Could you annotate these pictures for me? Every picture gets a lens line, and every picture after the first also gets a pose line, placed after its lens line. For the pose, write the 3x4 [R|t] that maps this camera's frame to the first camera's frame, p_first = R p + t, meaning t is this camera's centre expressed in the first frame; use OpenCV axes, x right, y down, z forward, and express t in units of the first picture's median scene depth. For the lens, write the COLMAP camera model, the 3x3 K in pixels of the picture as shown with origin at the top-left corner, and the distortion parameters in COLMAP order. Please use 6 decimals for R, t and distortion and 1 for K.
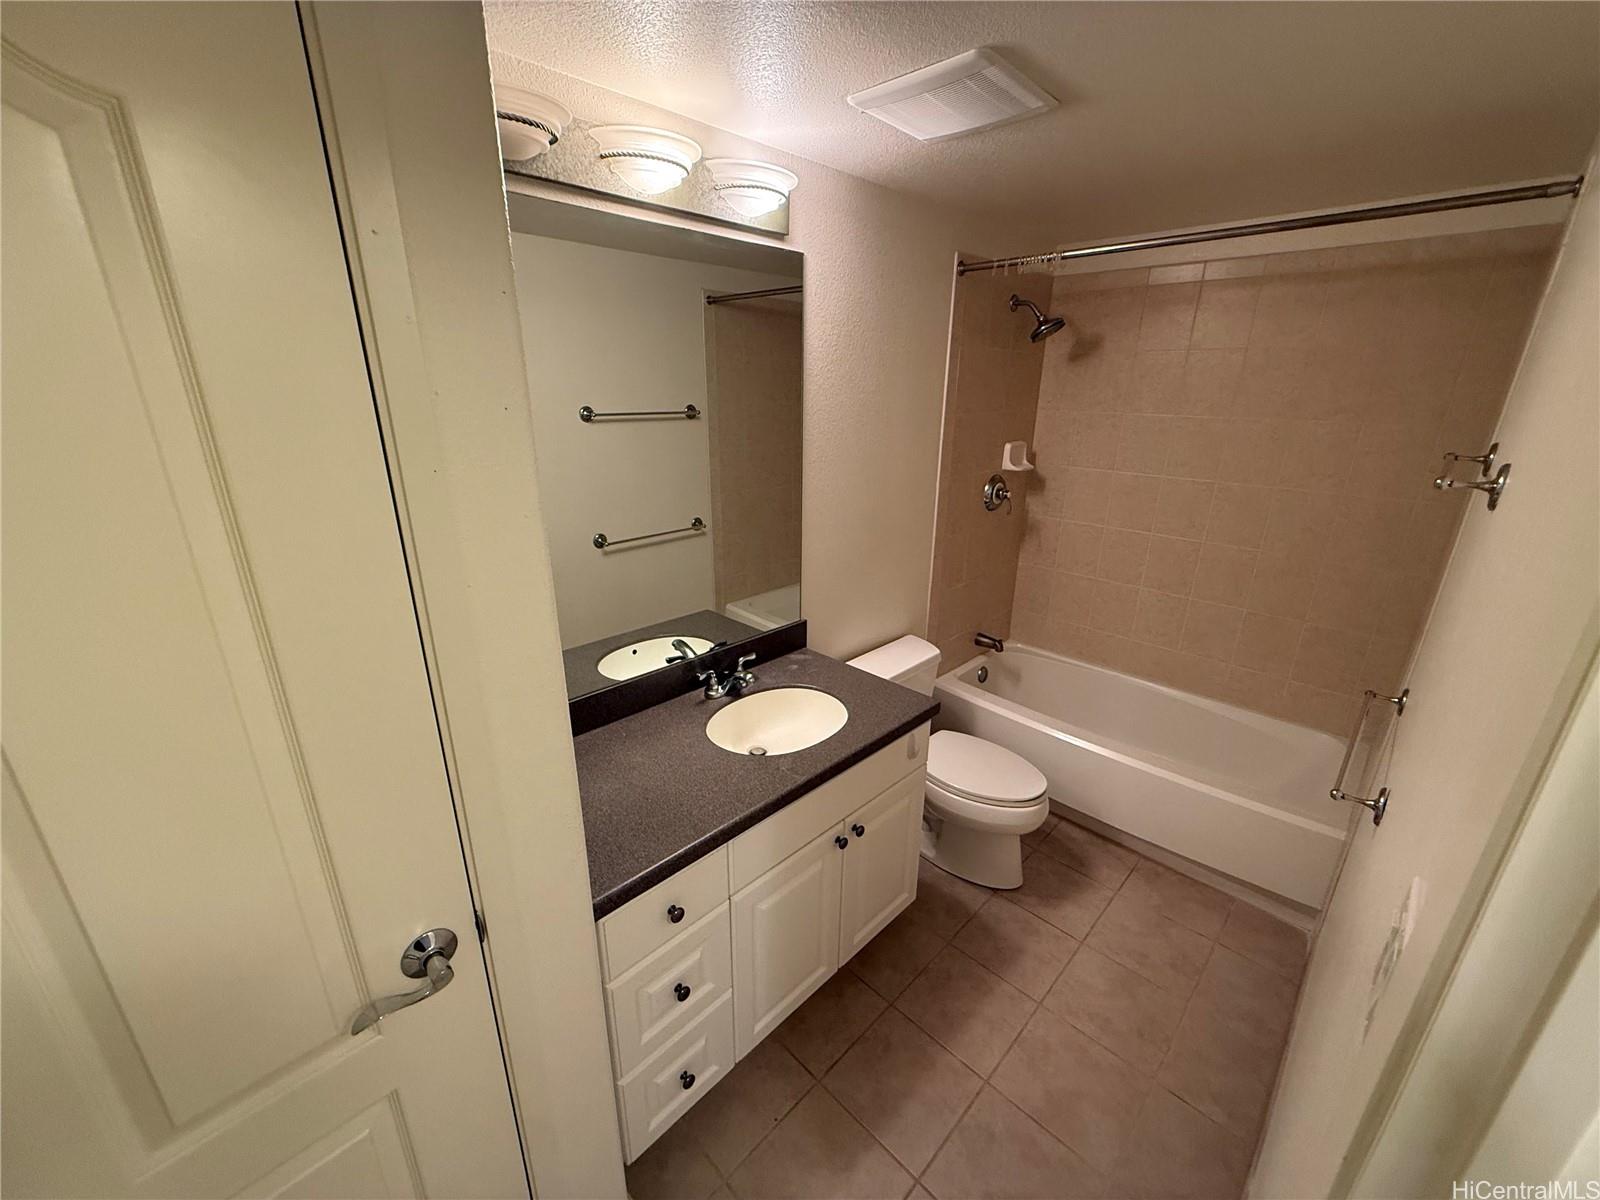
lens RADIAL K [[637.0, 0, 800.5], [0, 637.0, 600.9], [0, 0, 1]] dist [-0.000972, -0.000107]
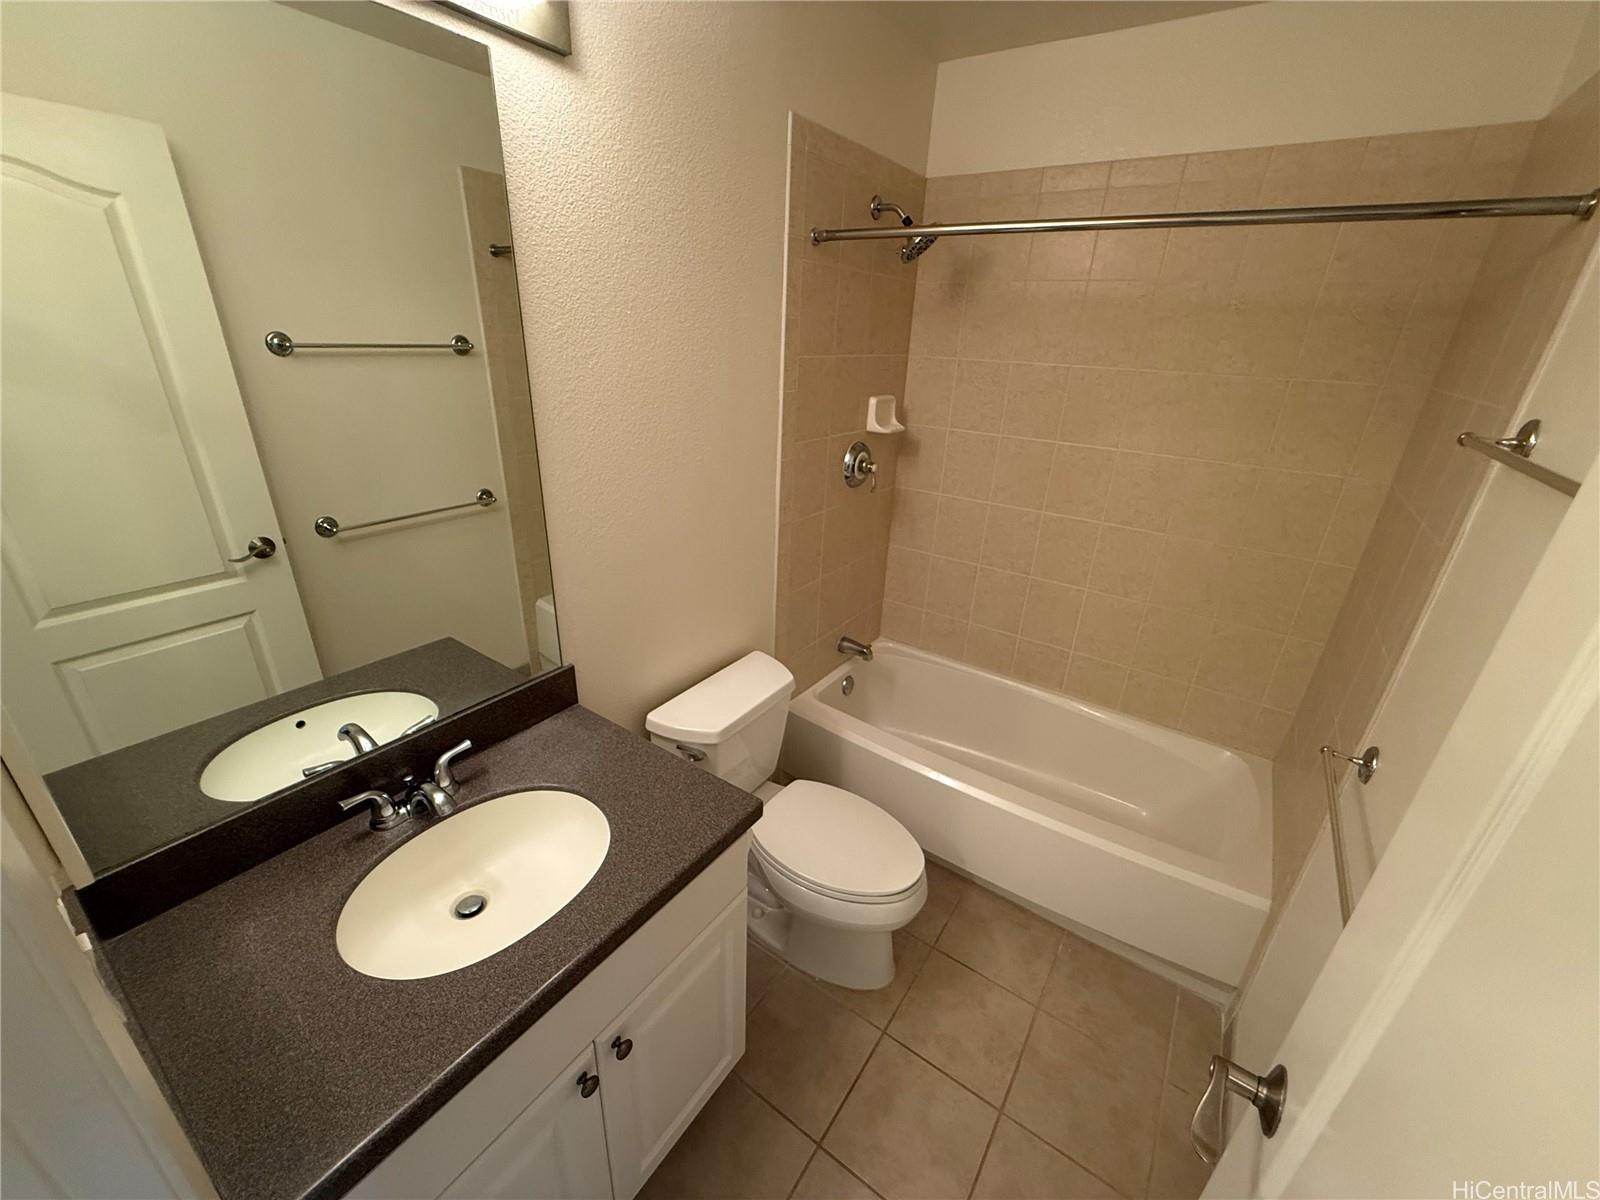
lens RADIAL K [[637.0, 0, 798.0], [0, 637.0, 602.2], [0, 0, 1]] dist [-0.000972, -0.000107]
pose [[0.985085, -0.032506, 0.168973, 0.098227], [0.019653, 0.996823, 0.077190, -0.063291], [-0.170945, -0.072718, 0.982593, 0.237155]]
